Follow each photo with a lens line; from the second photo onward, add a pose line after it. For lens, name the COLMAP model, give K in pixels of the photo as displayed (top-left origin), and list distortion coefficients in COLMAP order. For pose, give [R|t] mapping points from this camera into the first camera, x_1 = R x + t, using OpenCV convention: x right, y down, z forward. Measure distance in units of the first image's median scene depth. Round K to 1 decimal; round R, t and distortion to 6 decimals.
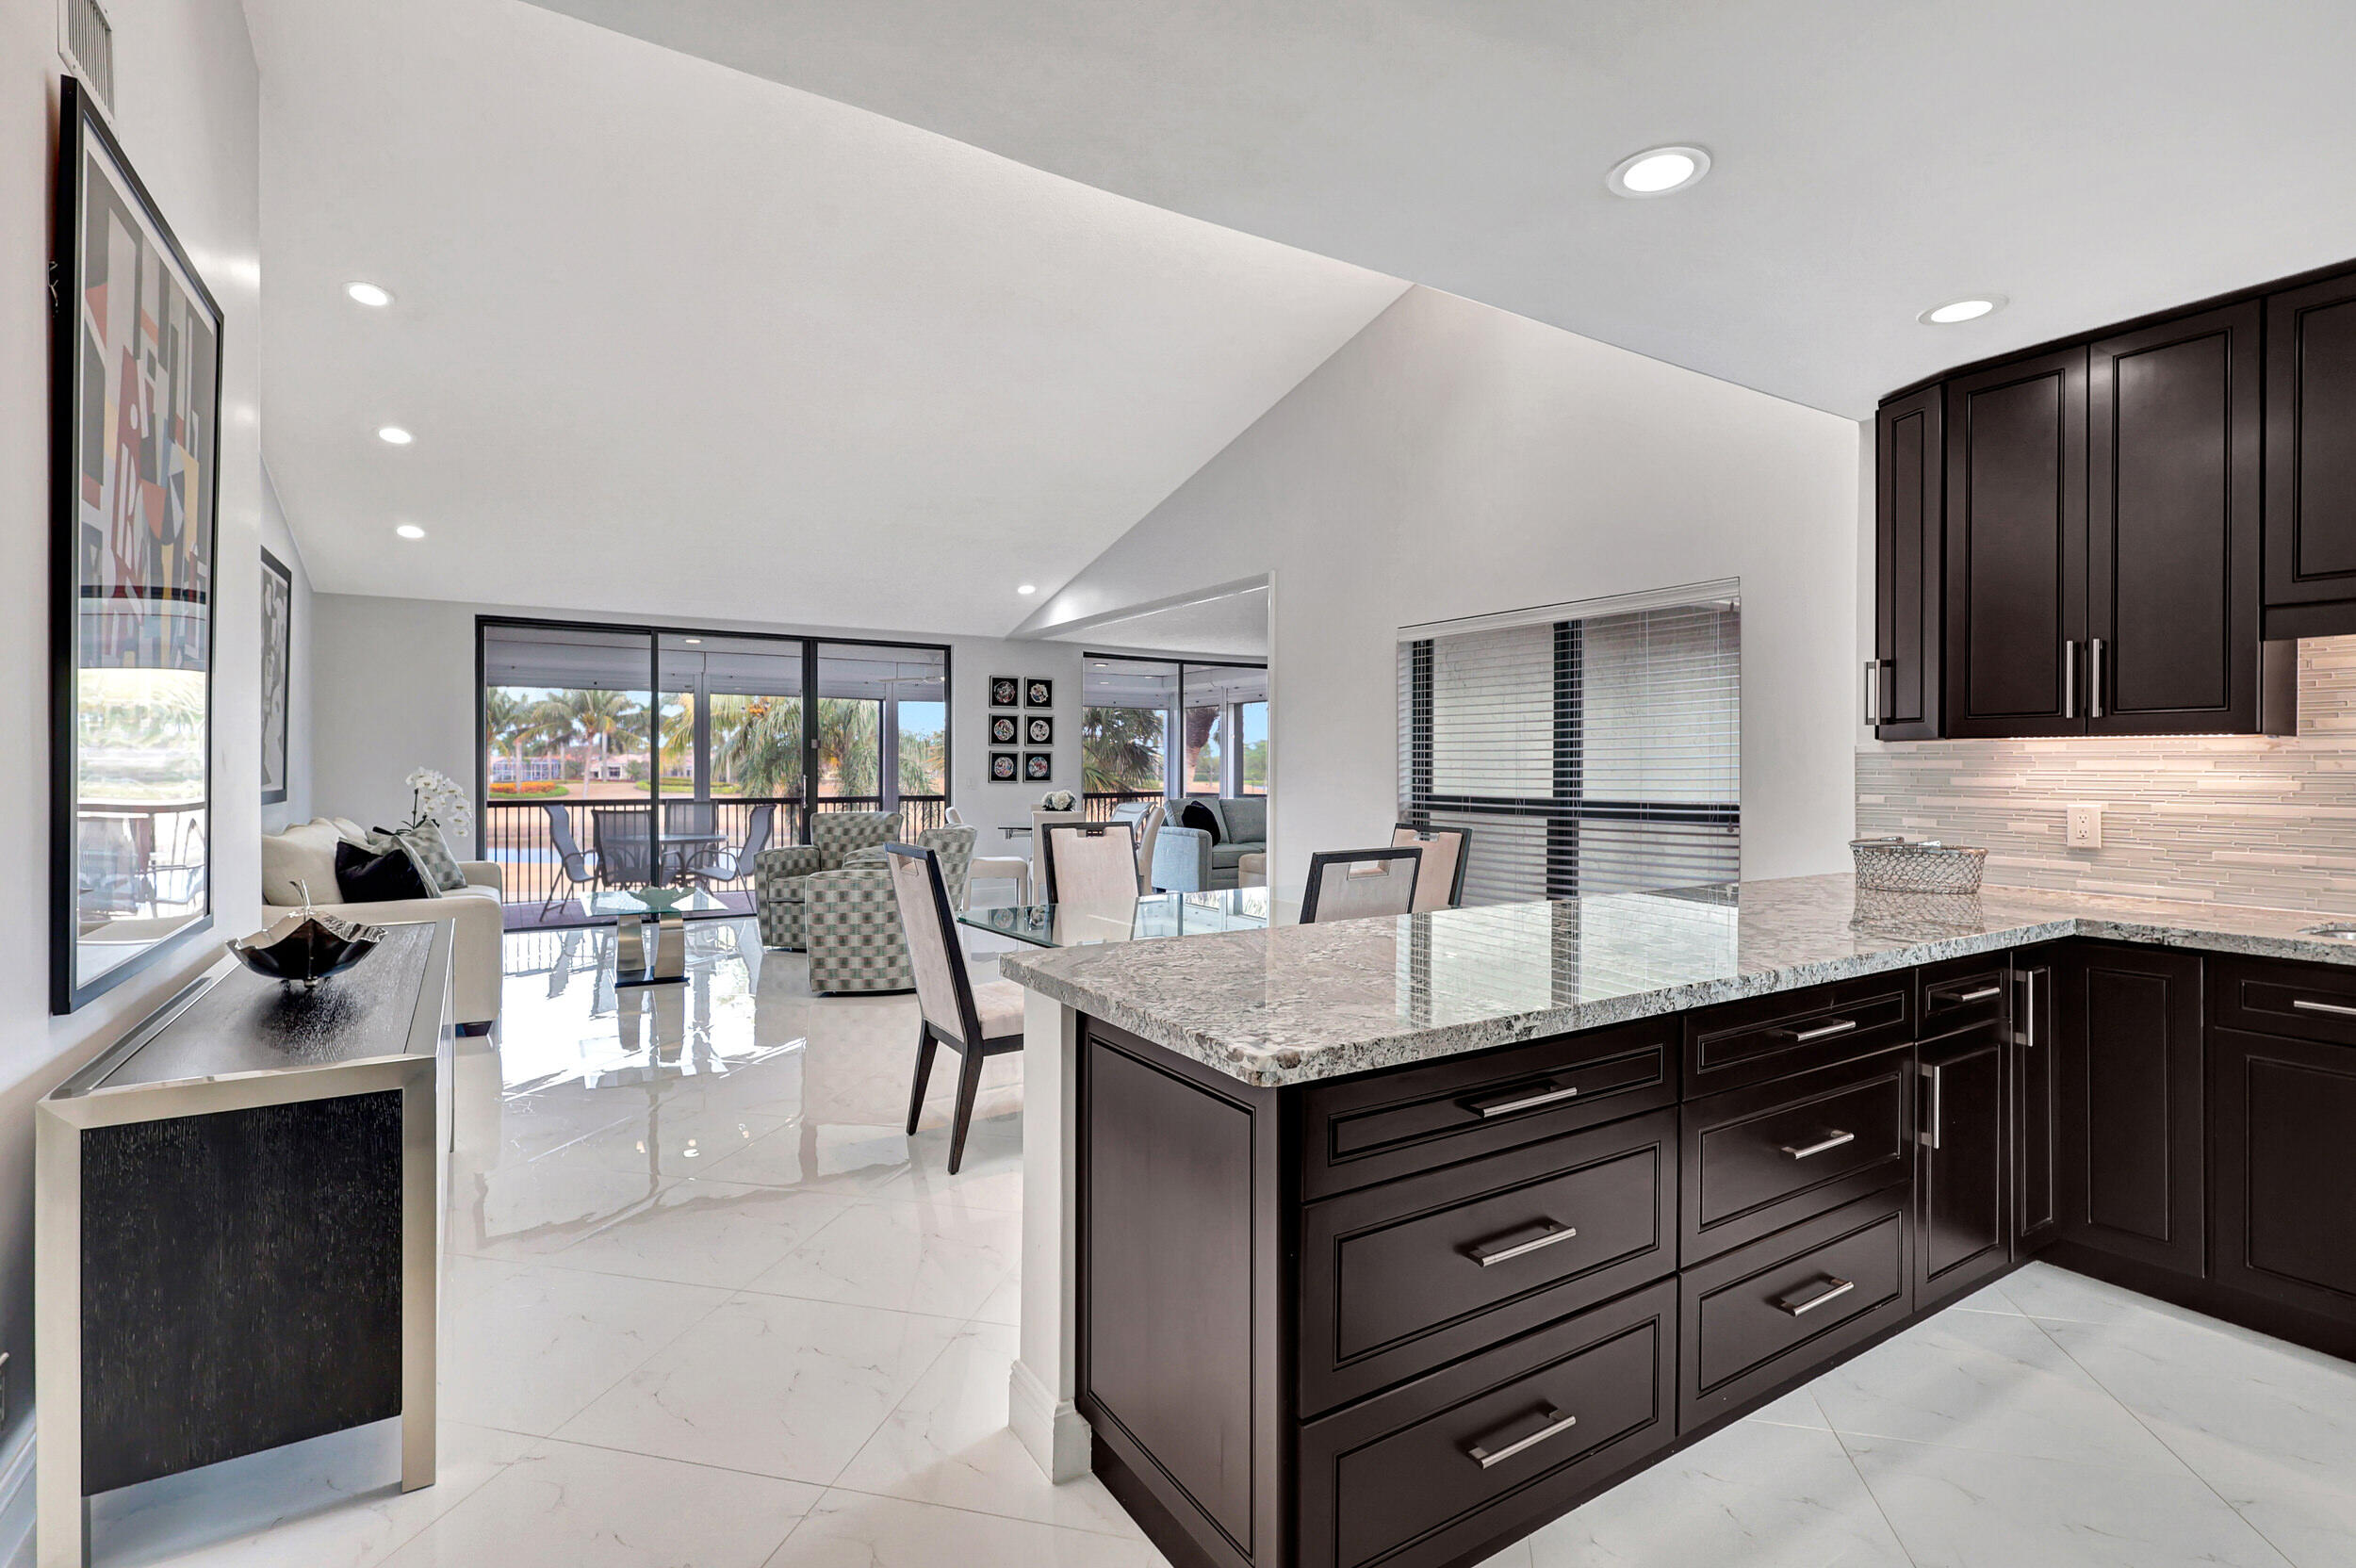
lens RADIAL K [[1093.7, 0, 1178.0], [0, 1093.7, 771.7], [0, 0, 1]] dist [-0.000765, 0.000061]
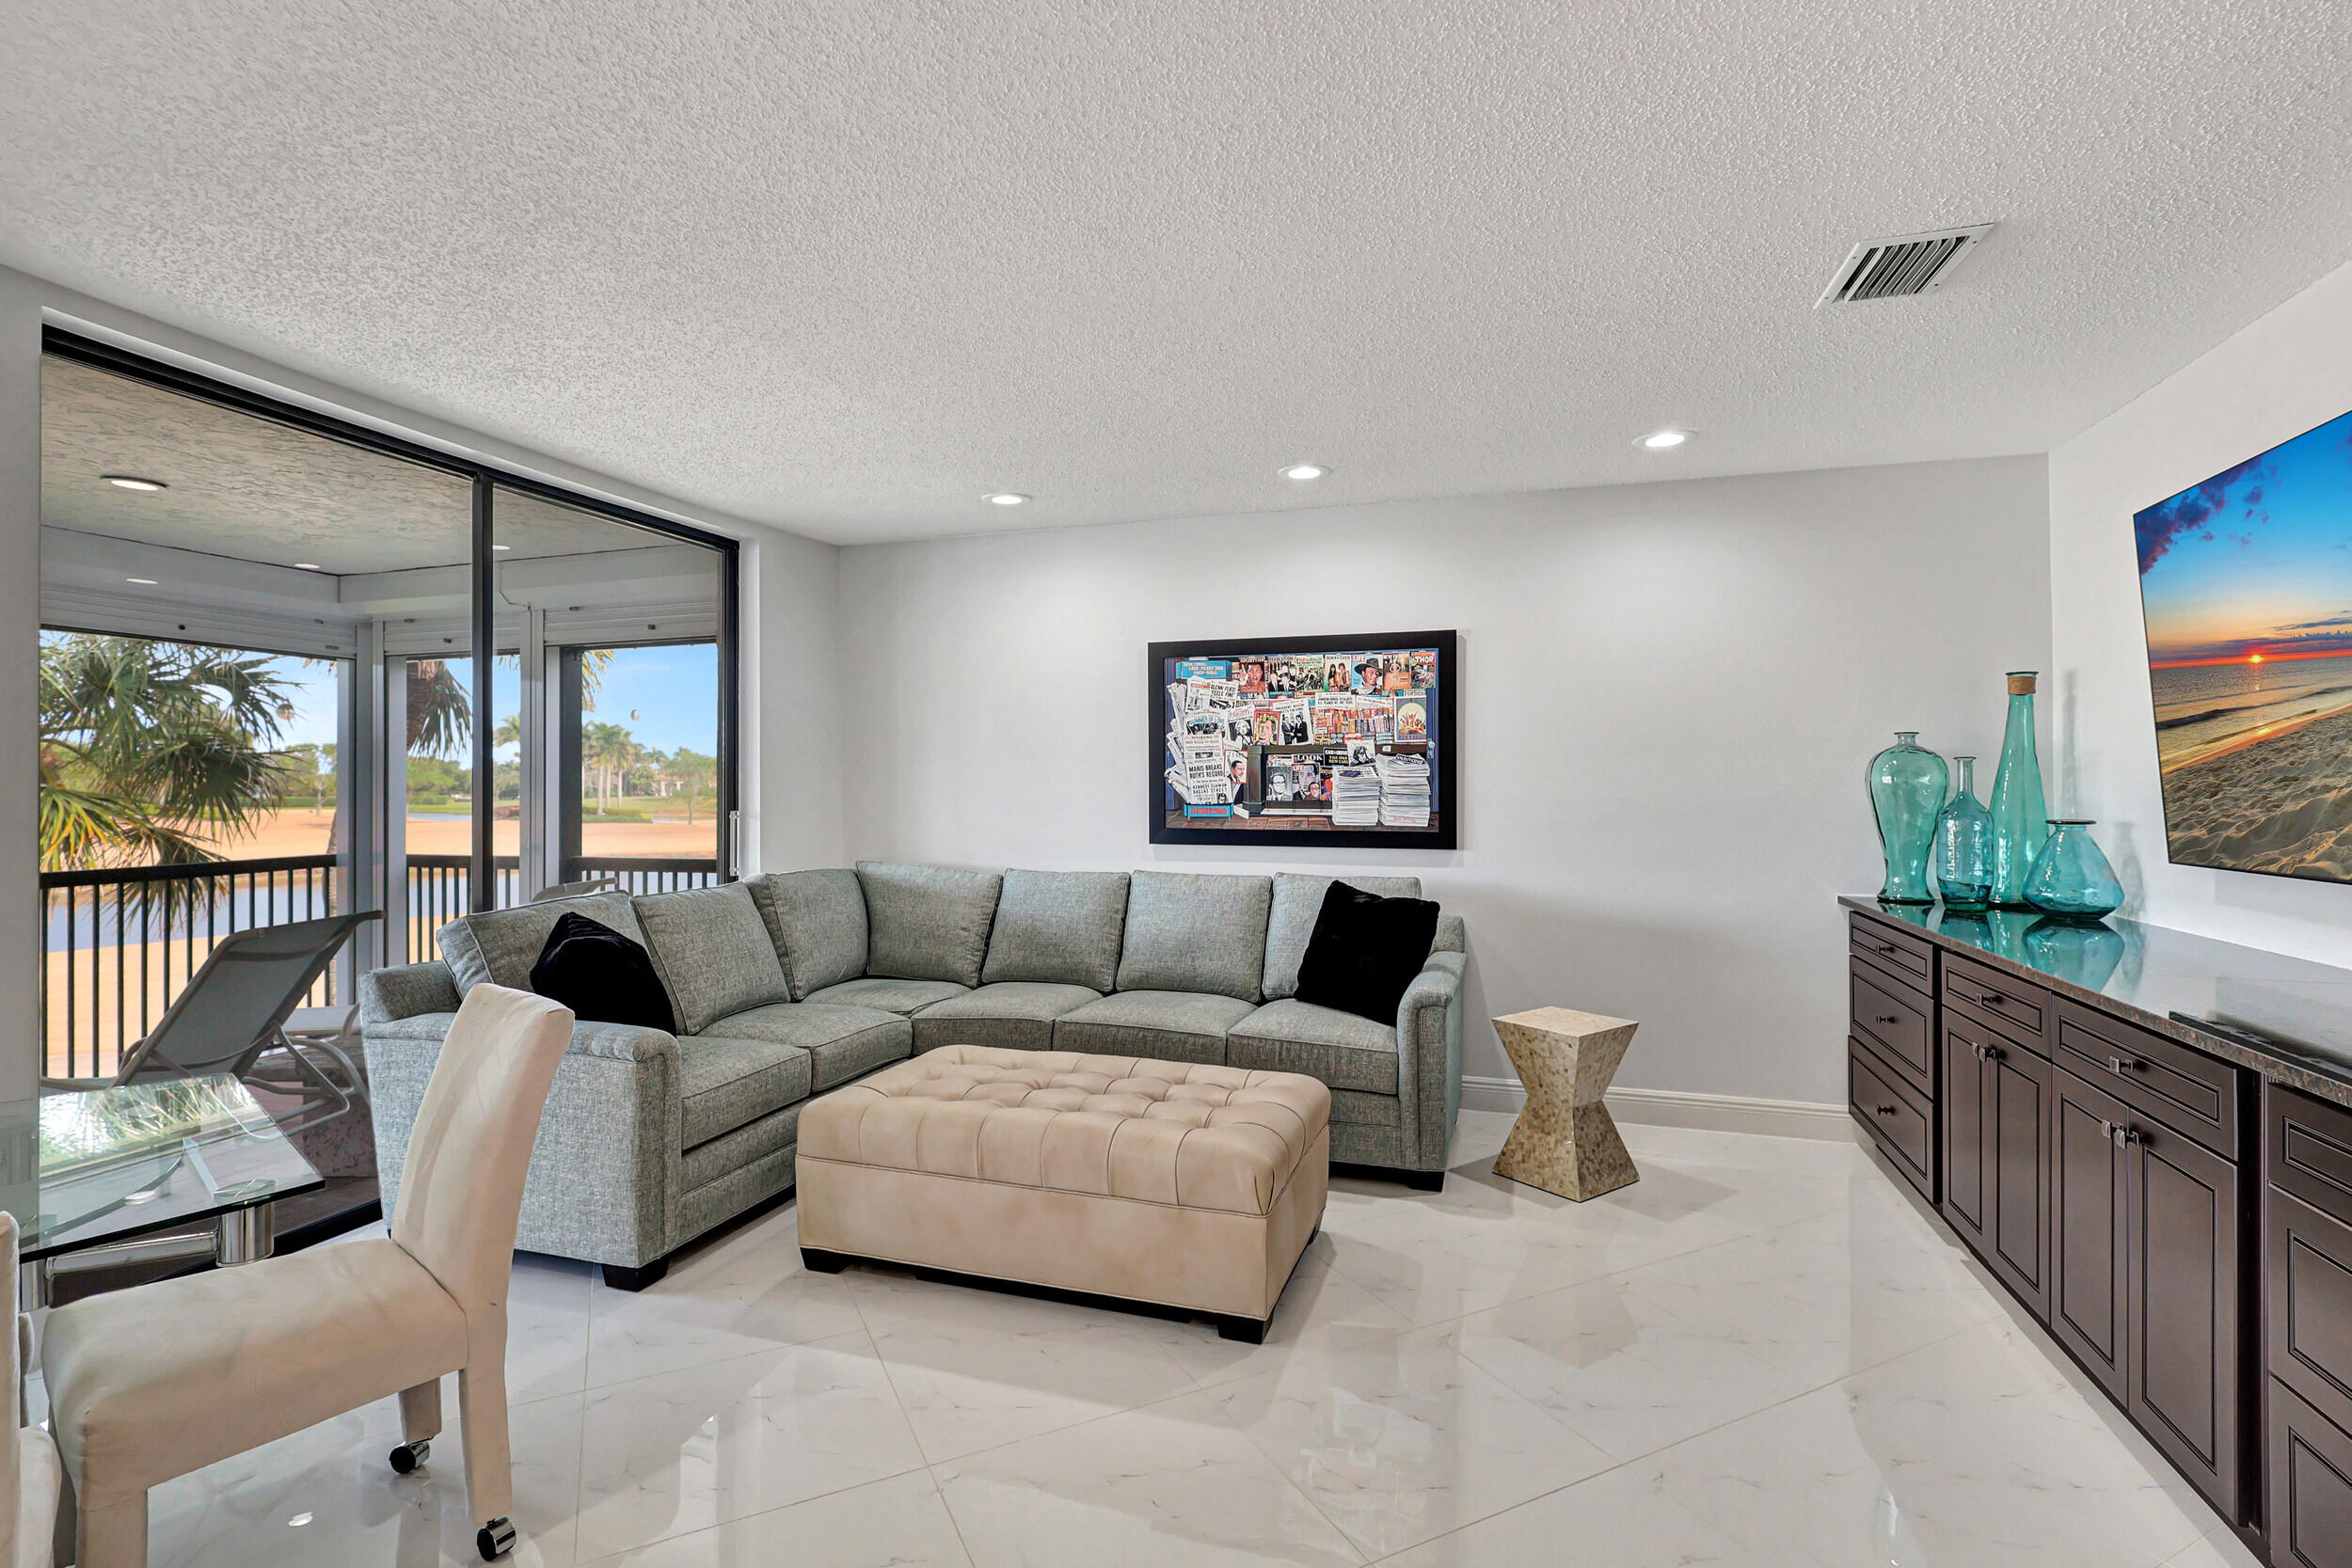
lens RADIAL K [[1094.1, 0, 1183.9], [0, 1094.1, 781.4], [0, 0, 1]] dist [0.000324, 0.000189]
pose [[0.767111, 0.000184, 0.641515, -0.101147], [0.007056, 0.999937, -0.008724, -0.013714], [-0.641476, 0.011219, 0.767061, 1.380768]]
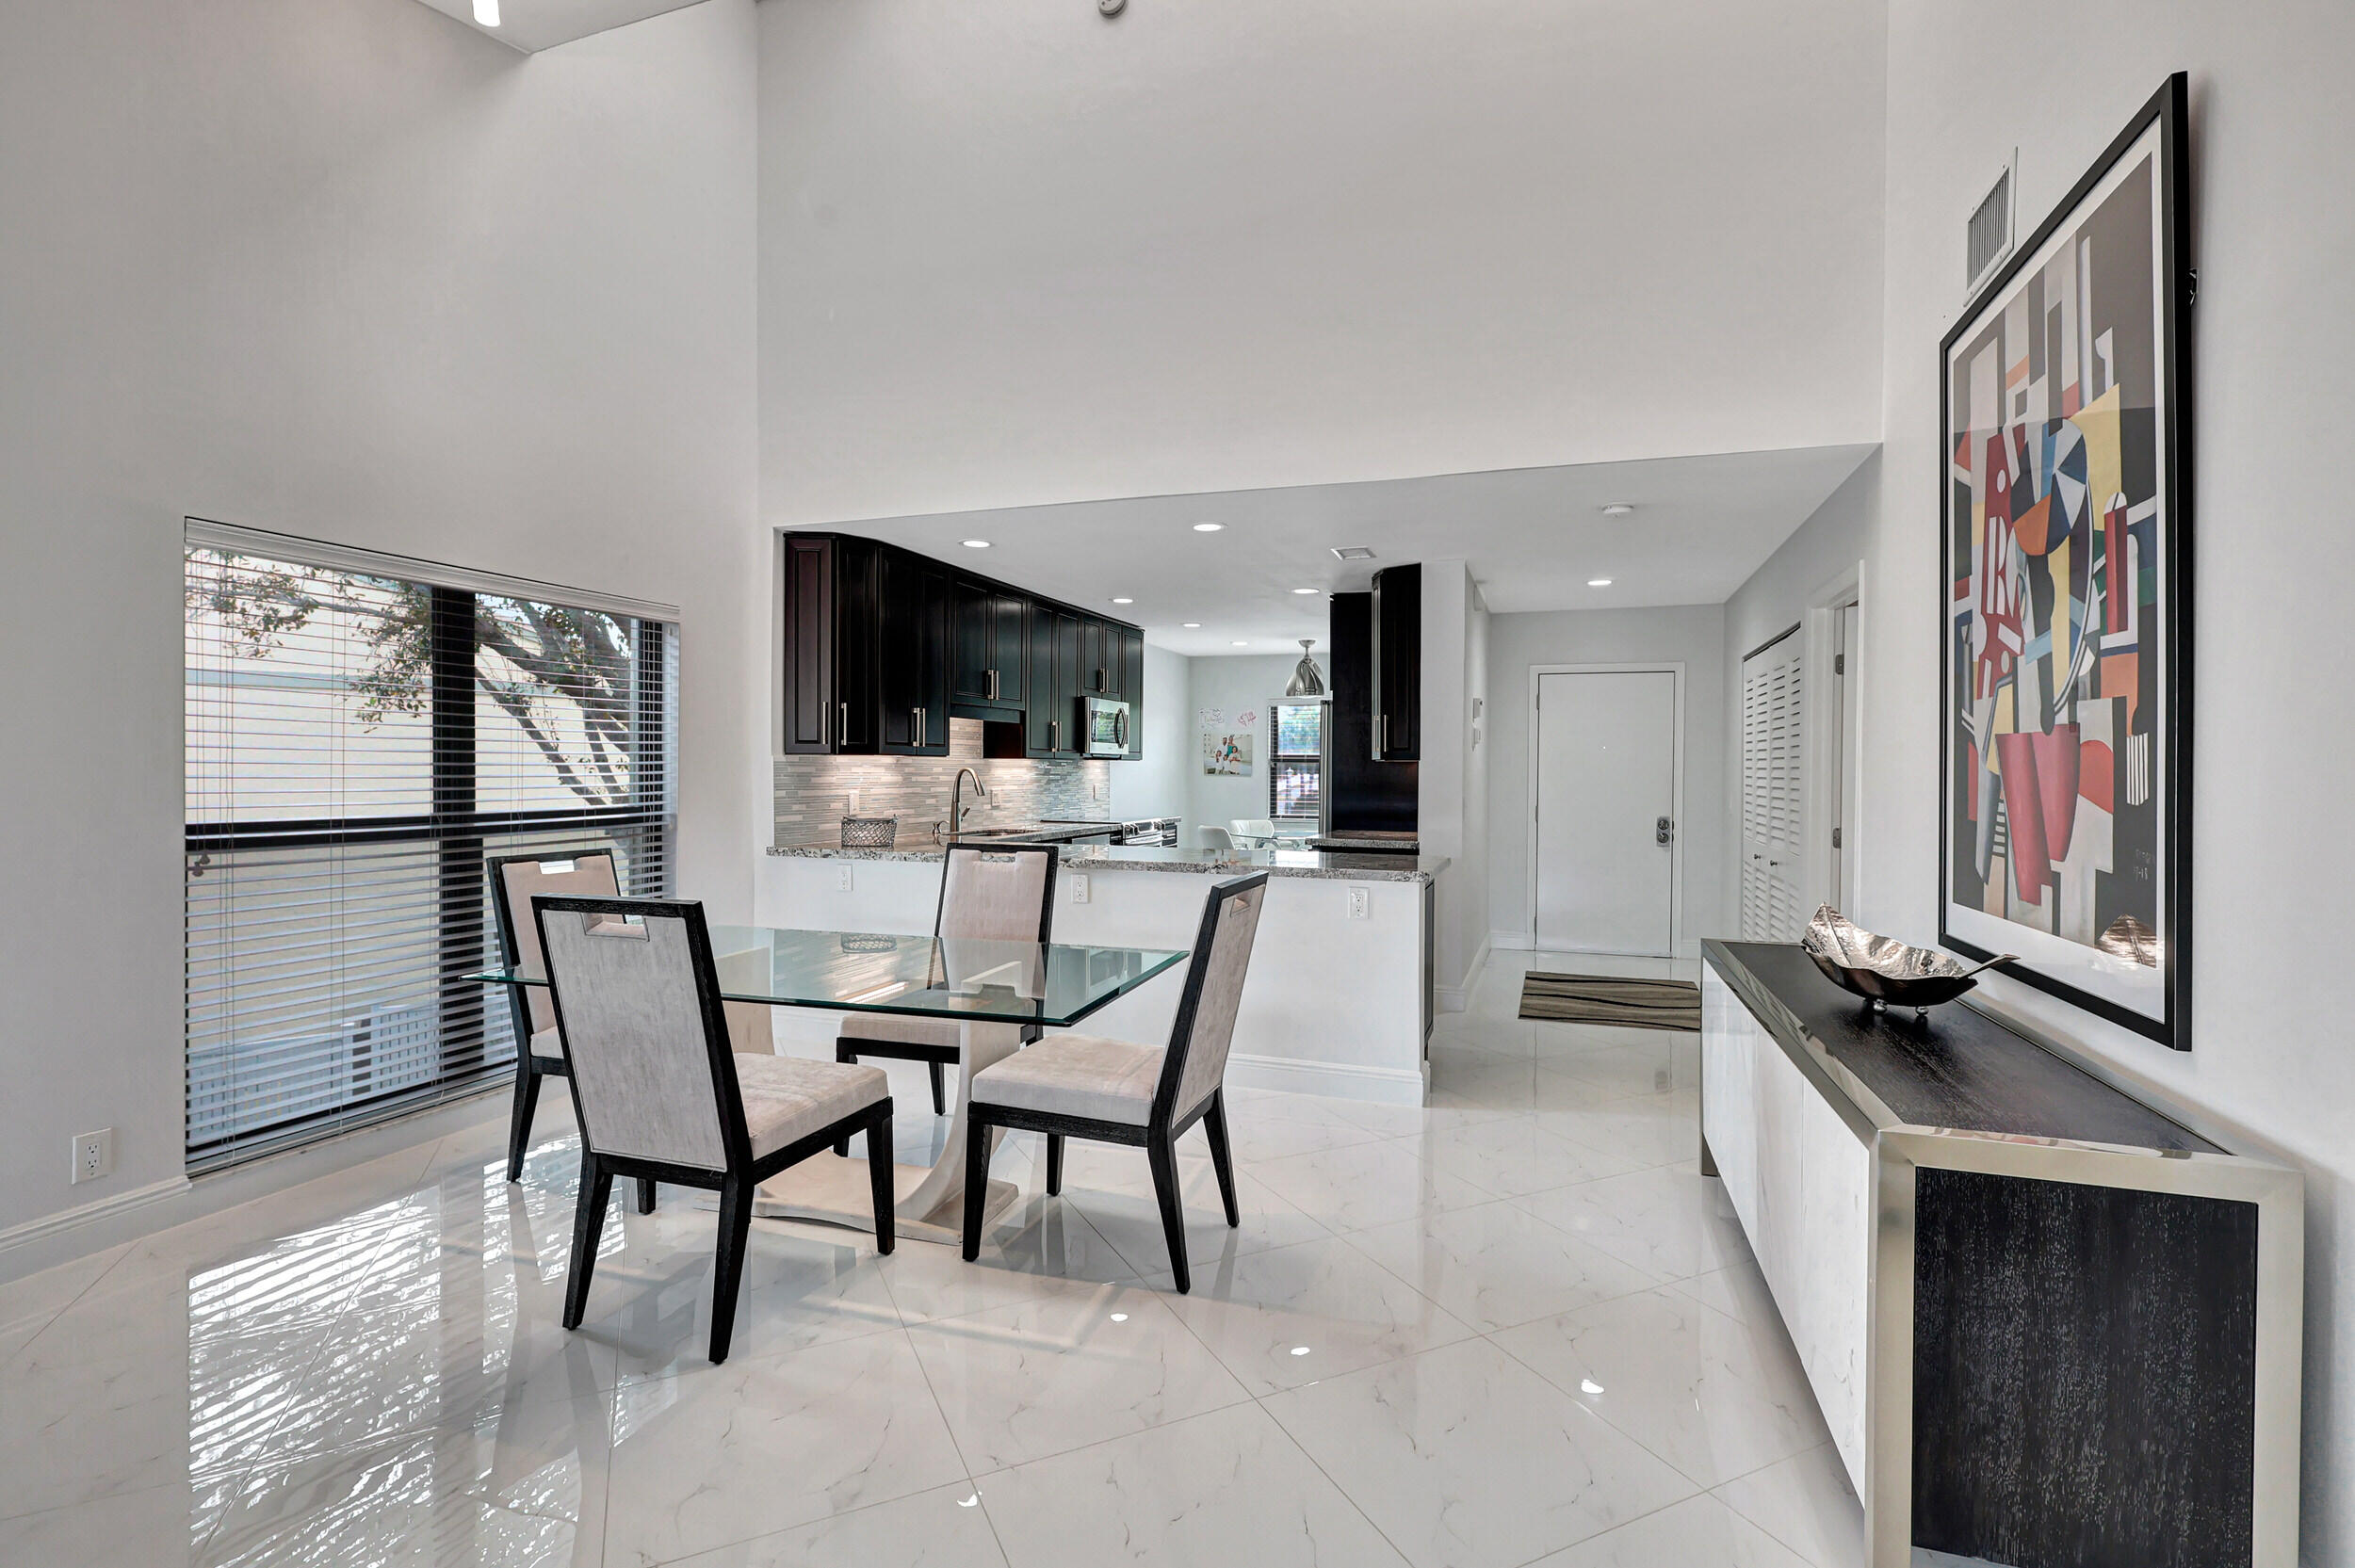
lens RADIAL K [[1093.1, 0, 1177.5], [0, 1093.1, 771.8], [0, 0, 1]] dist [-0.000765, 0.000061]
pose [[-0.620992, -0.008763, 0.783768, -0.588234], [-0.001463, 0.999949, 0.010021, -0.013958], [-0.783815, 0.005076, -0.620973, 1.062984]]
